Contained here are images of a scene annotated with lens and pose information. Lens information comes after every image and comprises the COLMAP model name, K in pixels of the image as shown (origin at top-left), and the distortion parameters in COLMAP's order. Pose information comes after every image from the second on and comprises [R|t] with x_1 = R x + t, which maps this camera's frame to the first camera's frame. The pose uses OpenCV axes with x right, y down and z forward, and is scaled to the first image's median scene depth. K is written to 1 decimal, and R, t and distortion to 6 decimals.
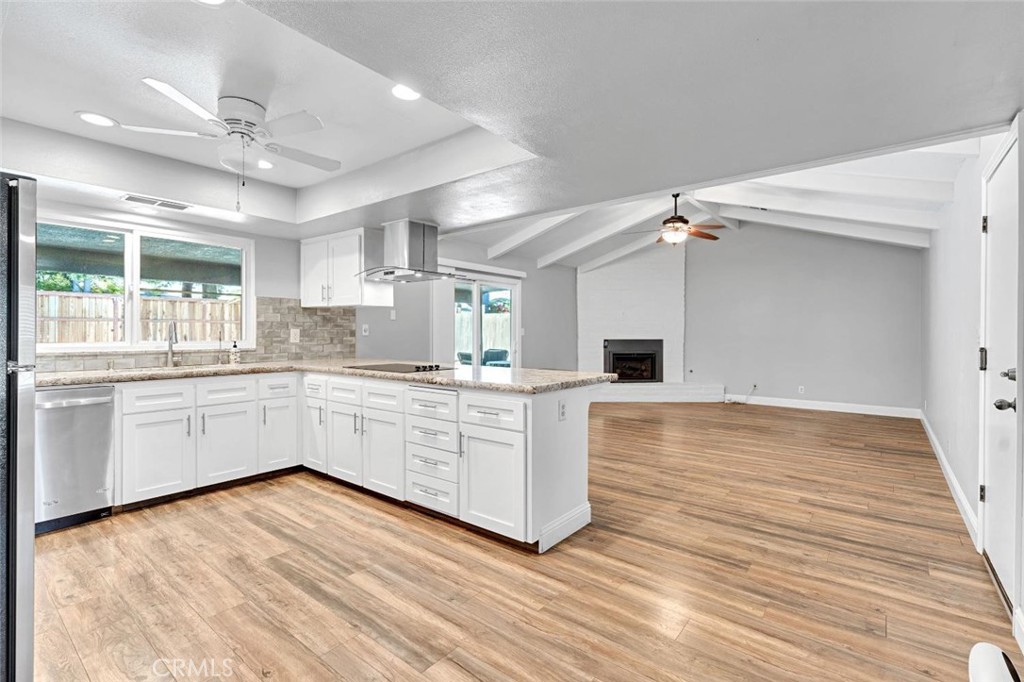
lens RADIAL K [[466.8, 0, 505.0], [0, 466.8, 335.8], [0, 0, 1]] dist [-0.005151, 0.001837]
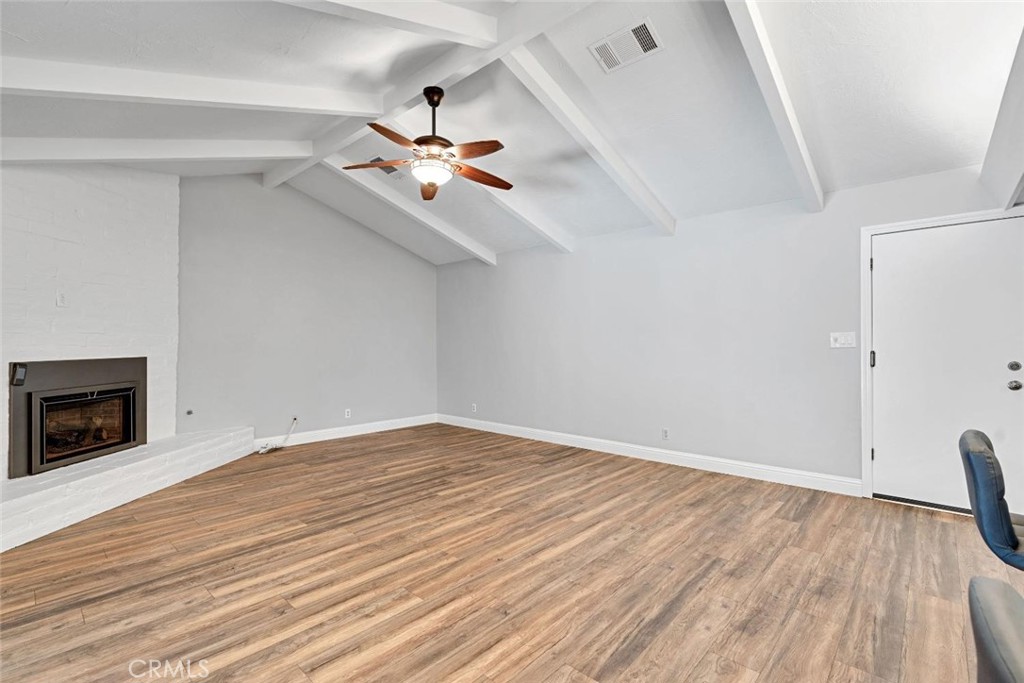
lens RADIAL K [[466.8, 0, 510.6], [0, 466.8, 322.3], [0, 0, 1]] dist [-0.005151, 0.001837]
pose [[0.060637, 0.040569, 0.997335, -0.314371], [0.011936, 0.999073, -0.041366, -0.009662], [-0.998089, 0.014412, 0.060096, 1.363245]]
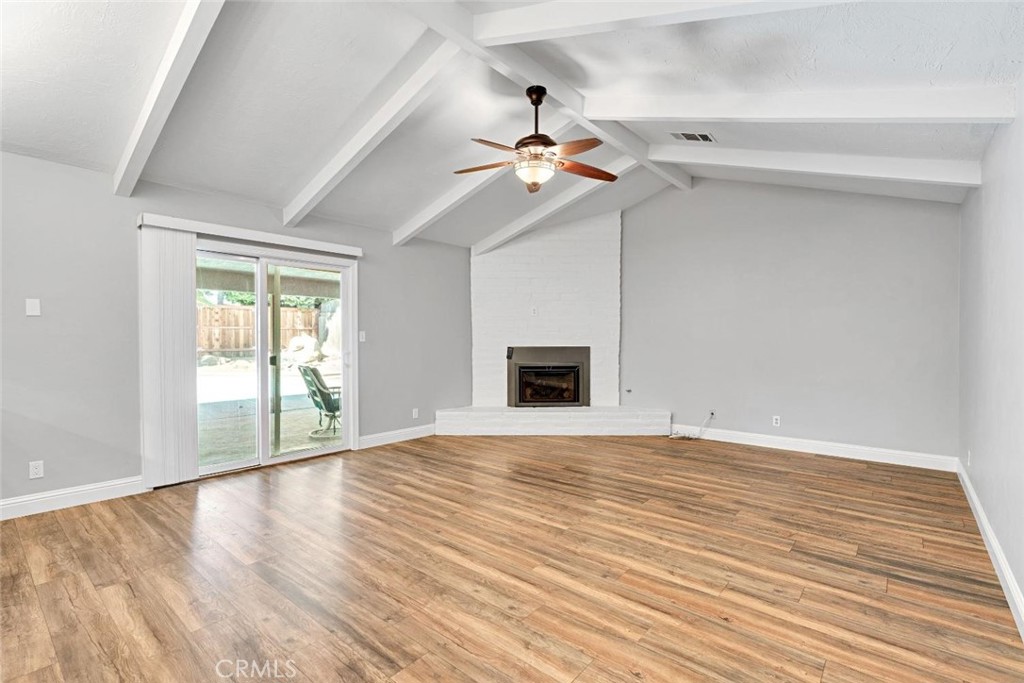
lens RADIAL K [[466.8, 0, 509.4], [0, 466.8, 349.7], [0, 0, 1]] dist [-0.005151, 0.001837]
pose [[0.999892, -0.003025, -0.014405, 0.527414], [0.003287, 0.999829, 0.018200, -0.003531], [0.014347, -0.018245, 0.999731, 0.650089]]
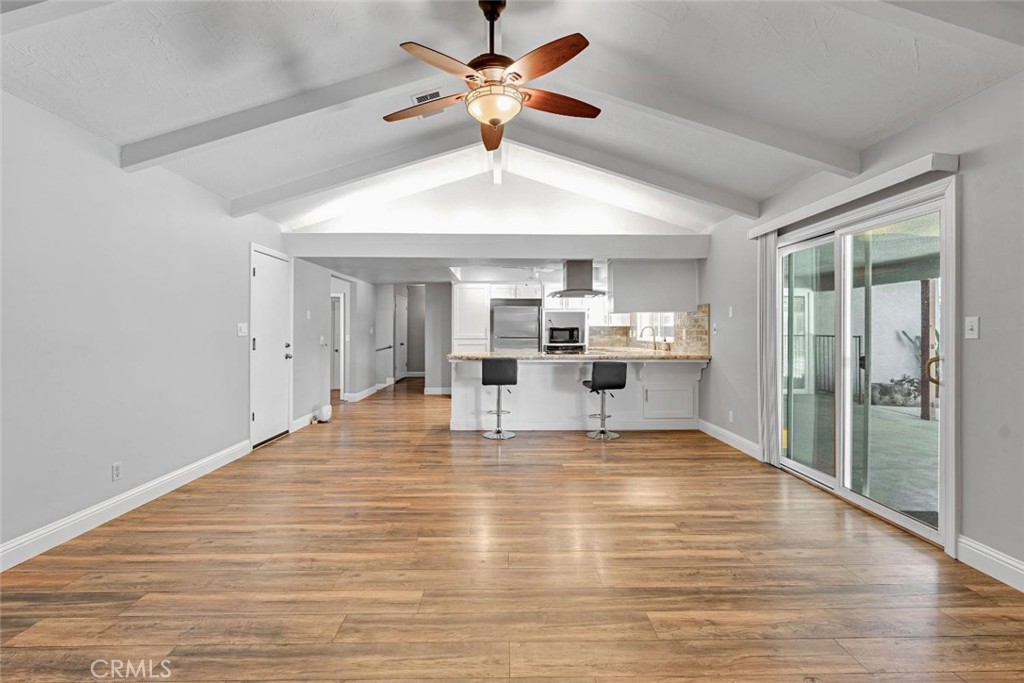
lens RADIAL K [[466.8, 0, 511.3], [0, 466.8, 335.1], [0, 0, 1]] dist [-0.005151, 0.001837]
pose [[-0.758271, -0.000413, -0.651939, 0.977703], [-0.008681, 0.999918, 0.009463, -0.008367], [0.651882, 0.012835, -0.758212, 2.082710]]
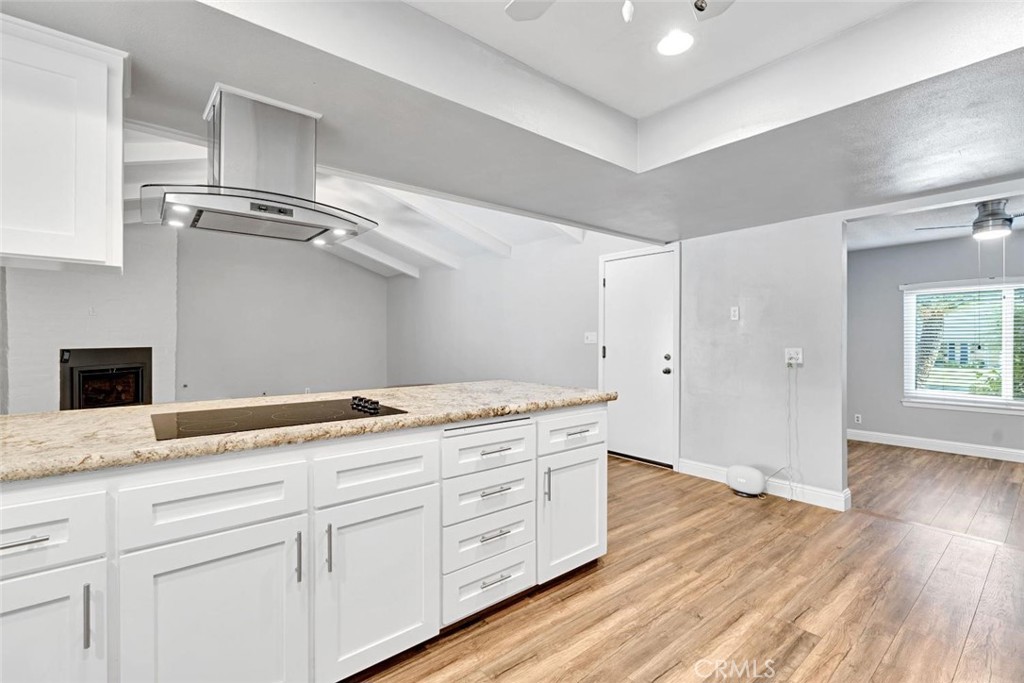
lens RADIAL K [[466.8, 0, 504.9], [0, 466.8, 340.1], [0, 0, 1]] dist [-0.005151, 0.001837]
pose [[0.197154, -0.005735, 0.980356, -0.656575], [0.006984, 0.999966, 0.004445, -0.007112], [-0.980348, 0.005970, 0.197187, 0.695182]]
